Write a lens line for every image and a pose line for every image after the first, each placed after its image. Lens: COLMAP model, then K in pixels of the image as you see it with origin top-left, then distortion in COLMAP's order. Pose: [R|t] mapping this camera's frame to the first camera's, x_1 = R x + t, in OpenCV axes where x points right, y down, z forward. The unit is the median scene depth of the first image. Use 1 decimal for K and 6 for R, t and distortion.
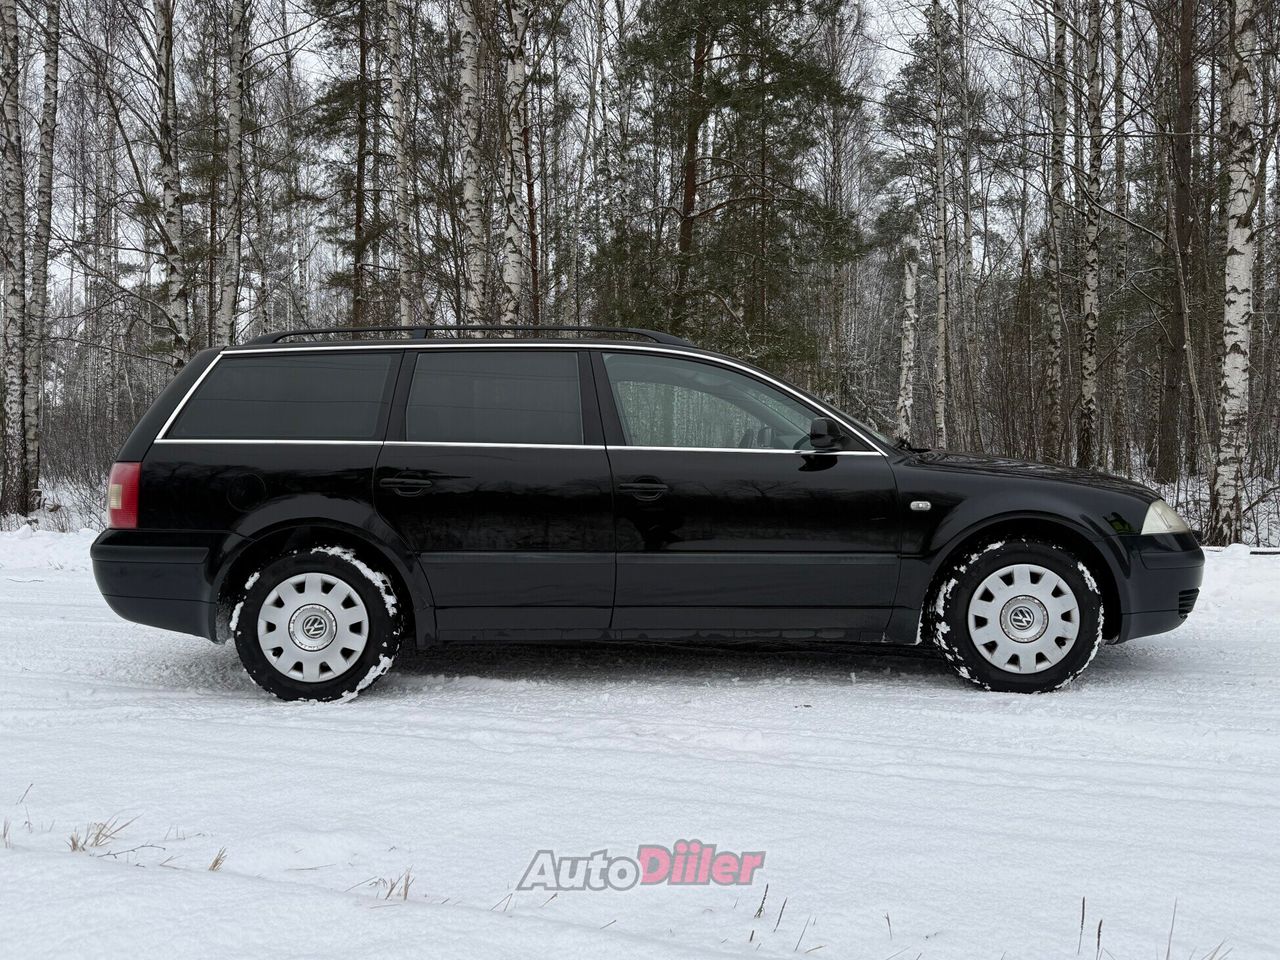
lens RADIAL K [[969.8, 0, 640.2], [0, 969.8, 480.9], [0, 0, 1]] dist [-0.013427, -0.005960]
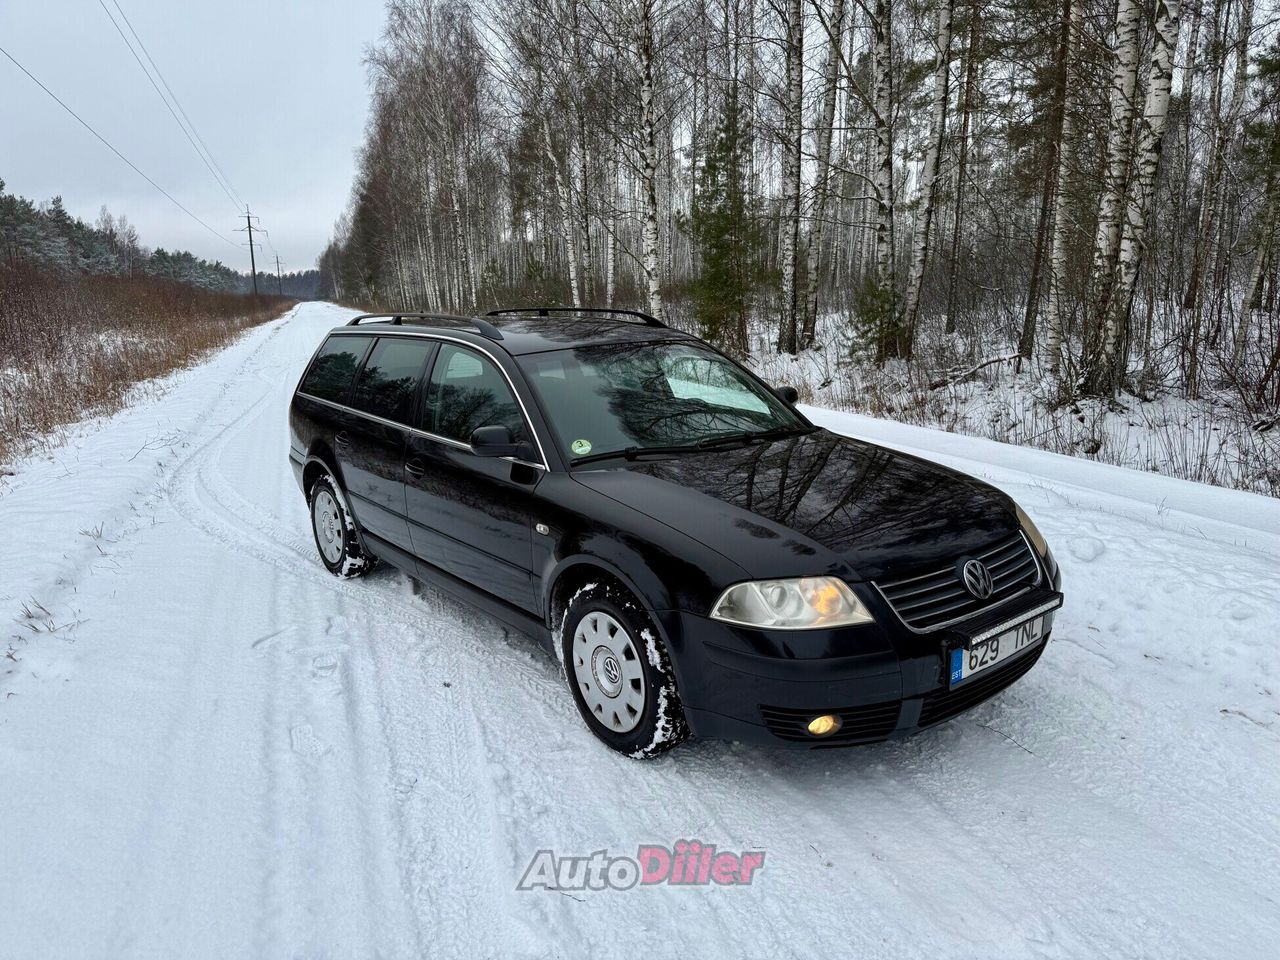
lens RADIAL K [[893.3, 0, 640.1], [0, 893.3, 480.0], [0, 0, 1]] dist [-0.022847, -0.003533]
pose [[0.624686, 0.143675, -0.767545, 0.227377], [0.011430, 0.981140, 0.192960, -0.042452], [0.780793, -0.129312, 0.611262, 0.120036]]
